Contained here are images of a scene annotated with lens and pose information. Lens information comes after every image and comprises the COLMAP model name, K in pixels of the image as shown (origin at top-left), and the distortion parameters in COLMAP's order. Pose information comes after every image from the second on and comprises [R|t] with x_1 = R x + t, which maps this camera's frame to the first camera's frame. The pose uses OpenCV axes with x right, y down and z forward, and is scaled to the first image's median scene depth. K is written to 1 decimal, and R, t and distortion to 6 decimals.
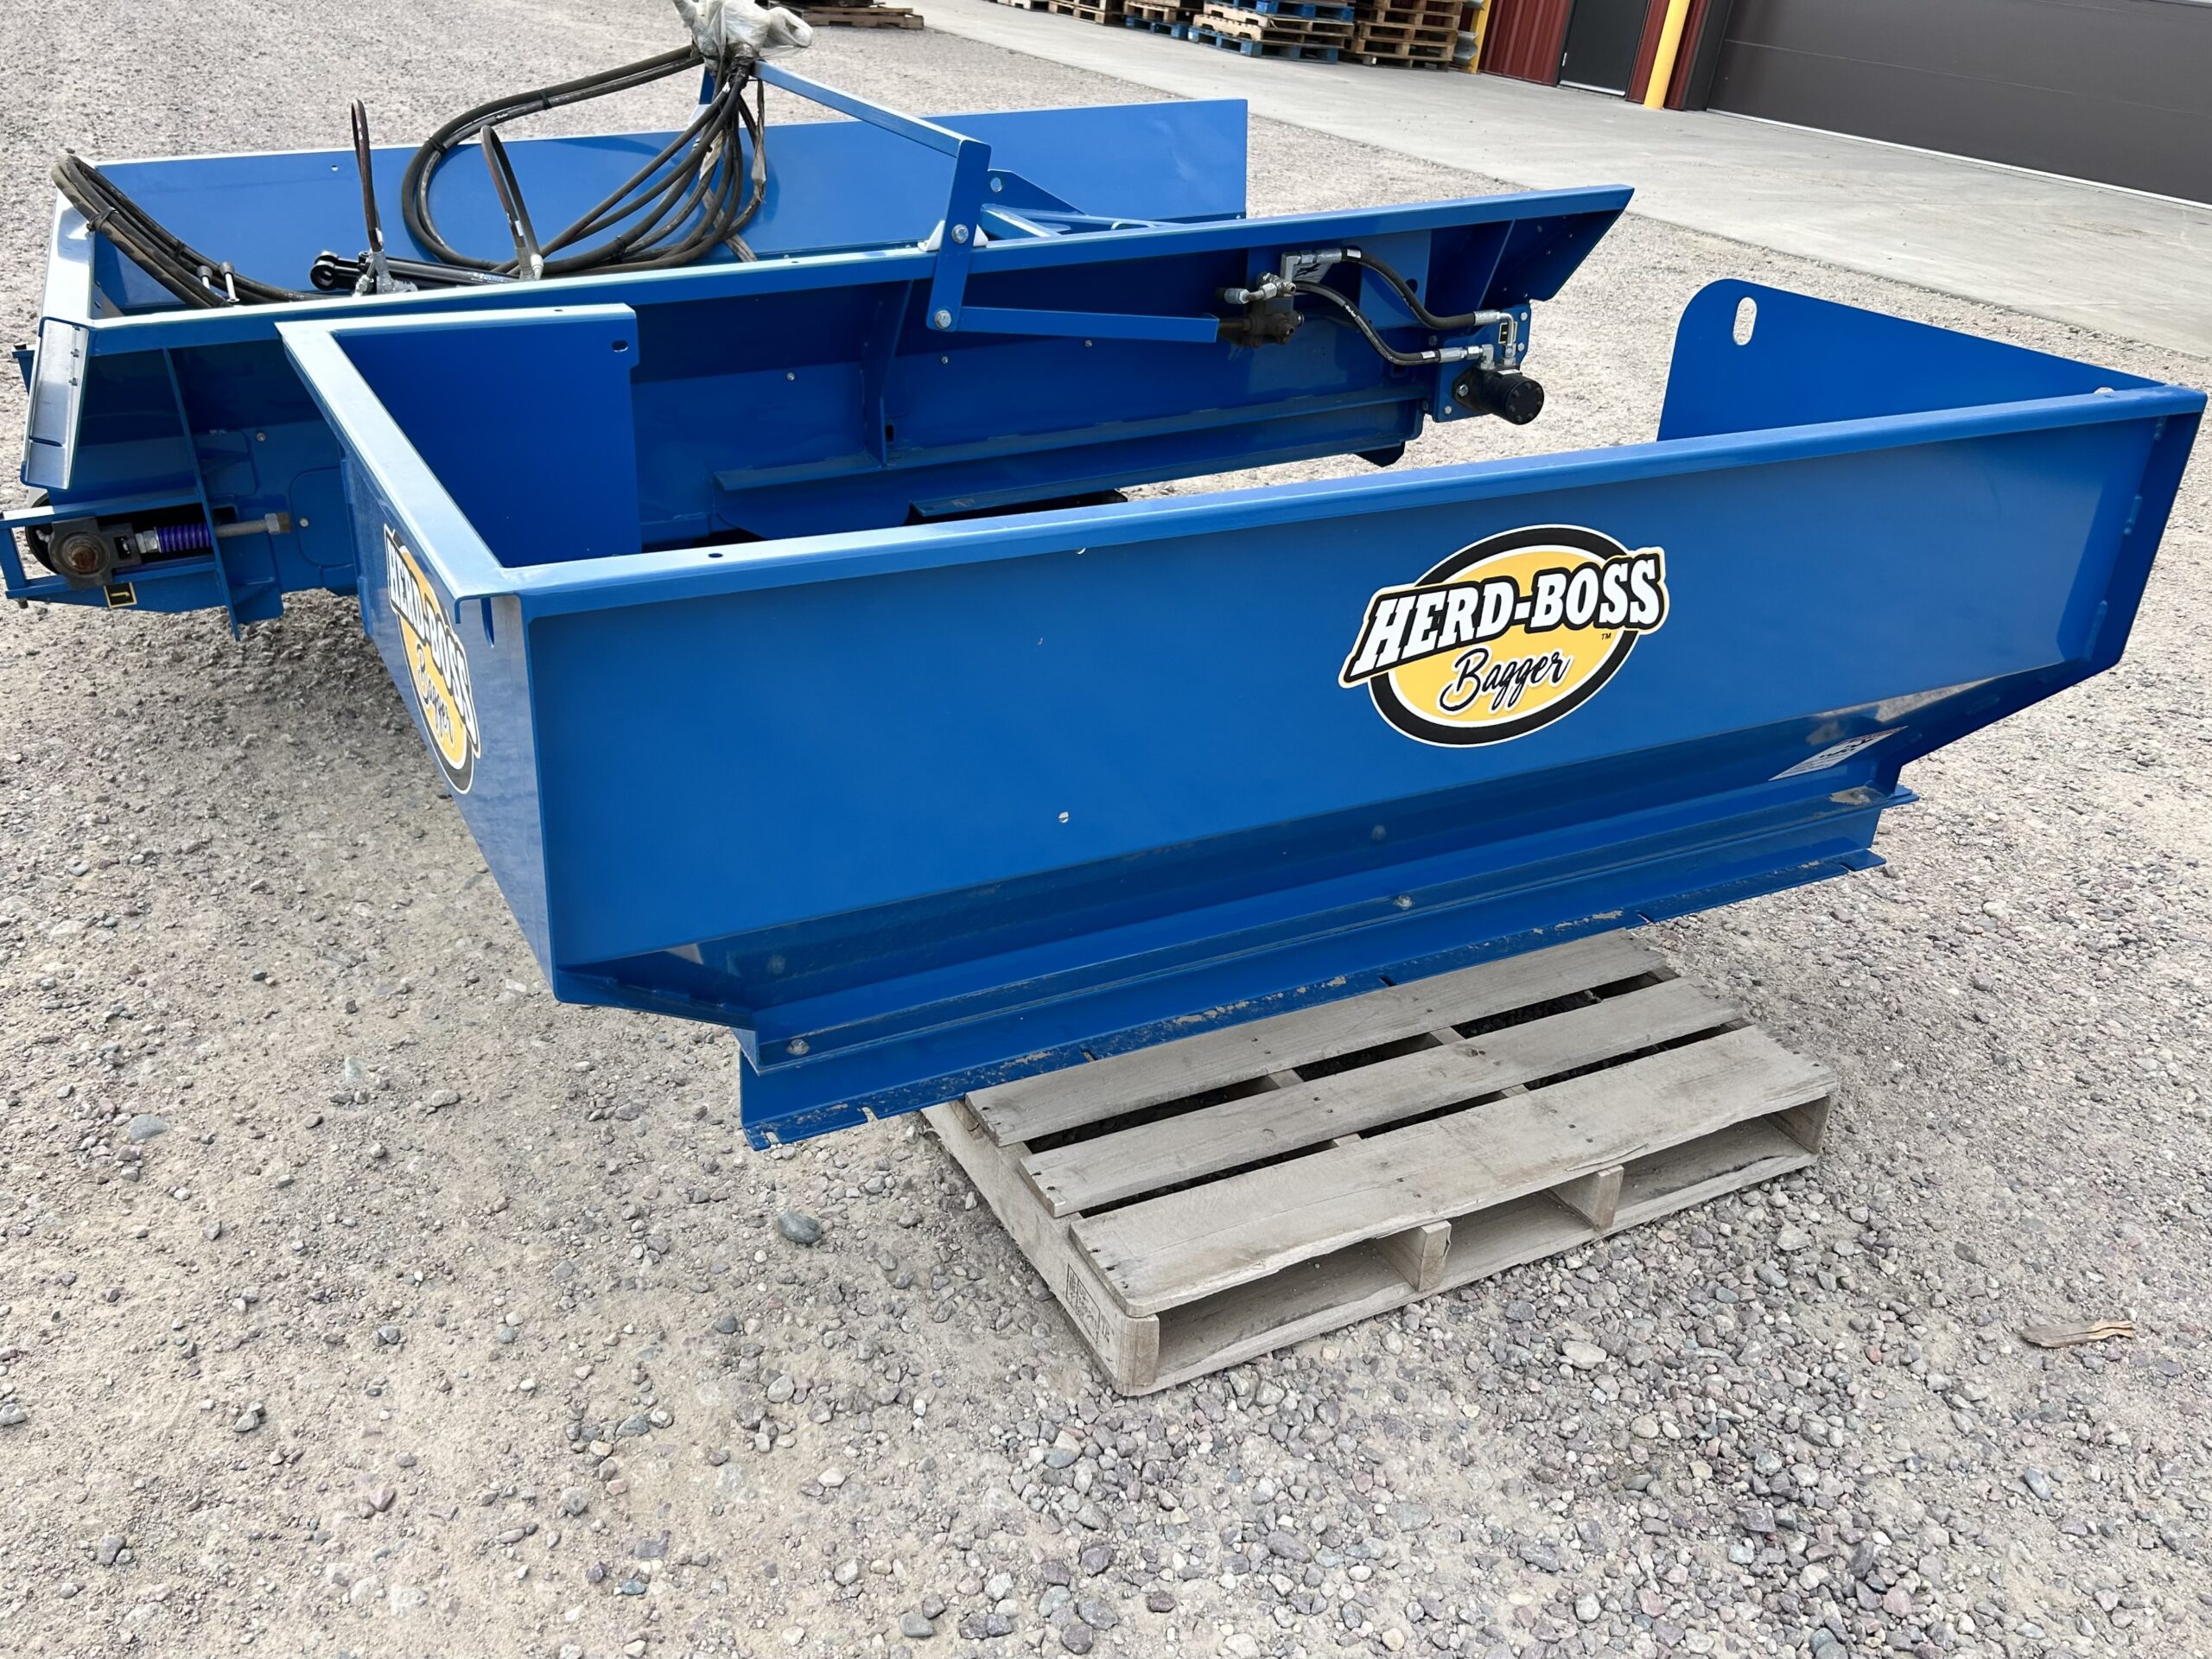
lens RADIAL K [[1695.0, 0, 1106.0], [0, 1695.0, 829.5], [0, 0, 1]] dist [-0.003926, -0.007179]
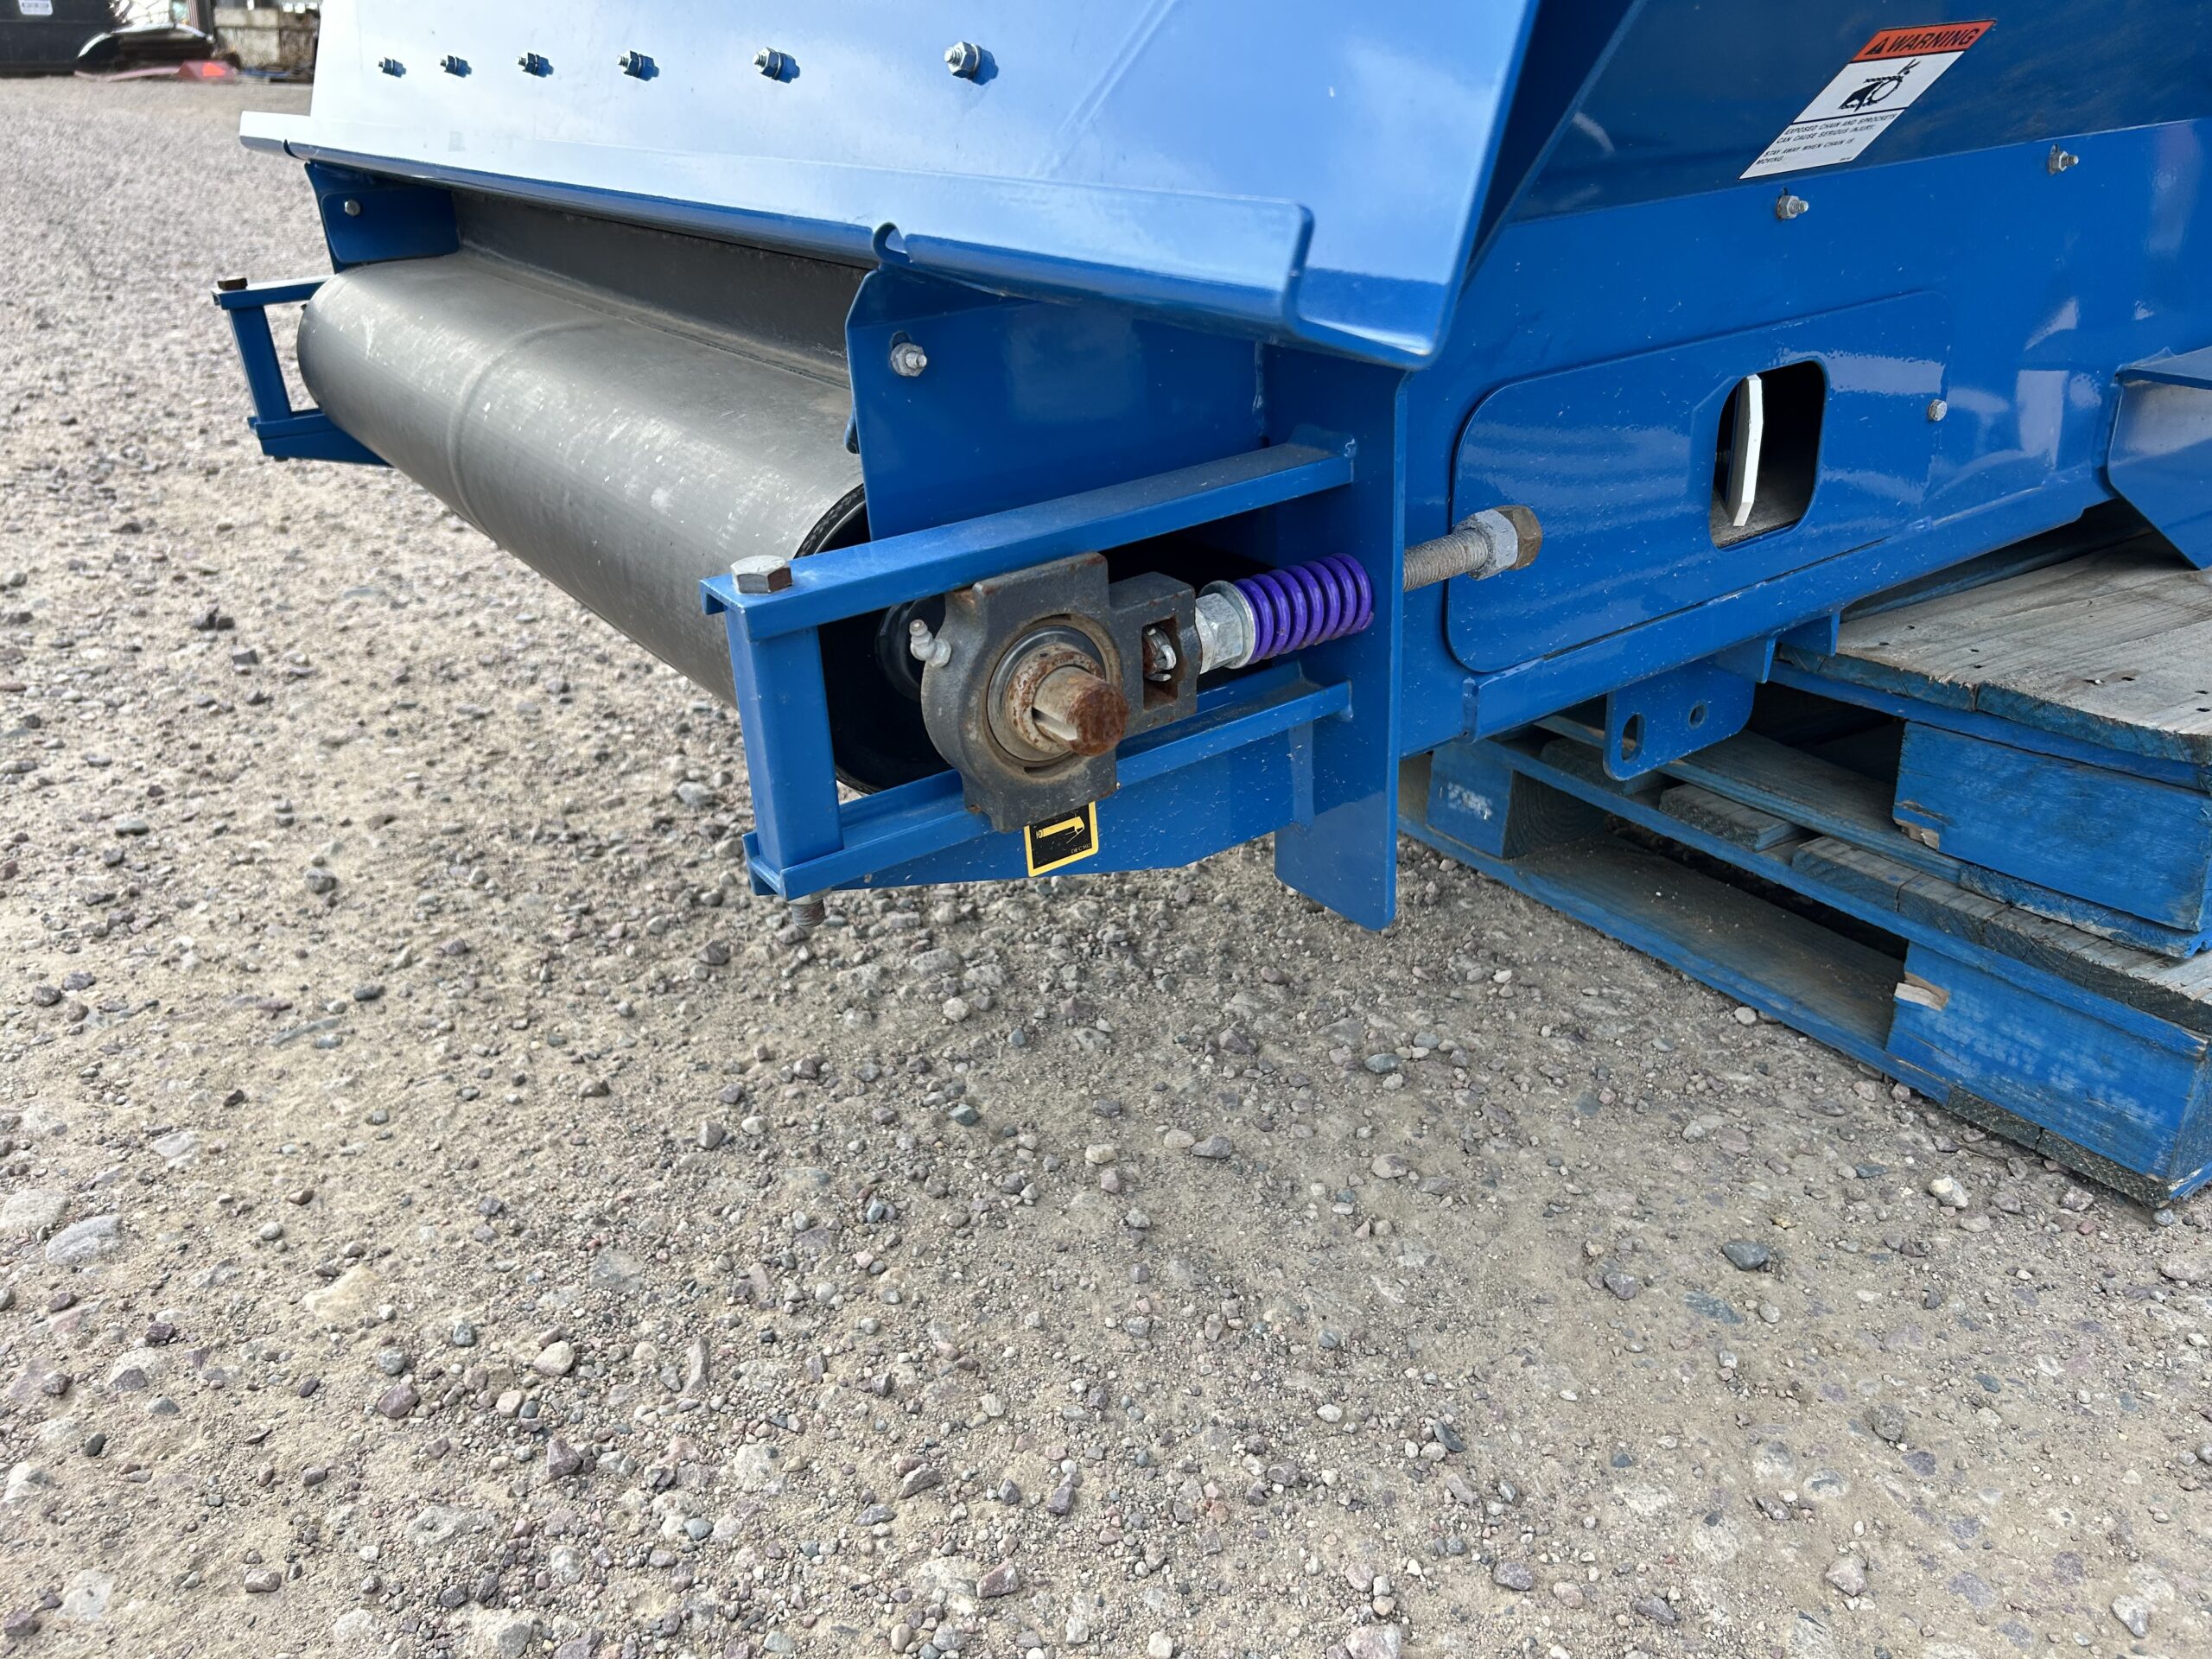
lens RADIAL K [[1695.0, 0, 1106.0], [0, 1695.0, 829.5], [0, 0, 1]] dist [-0.003926, -0.007179]
pose [[0.987274, -0.128621, 0.093521, -0.513054], [0.132970, 0.990237, -0.041839, -0.106888], [-0.087226, 0.053742, 0.994738, 0.604295]]
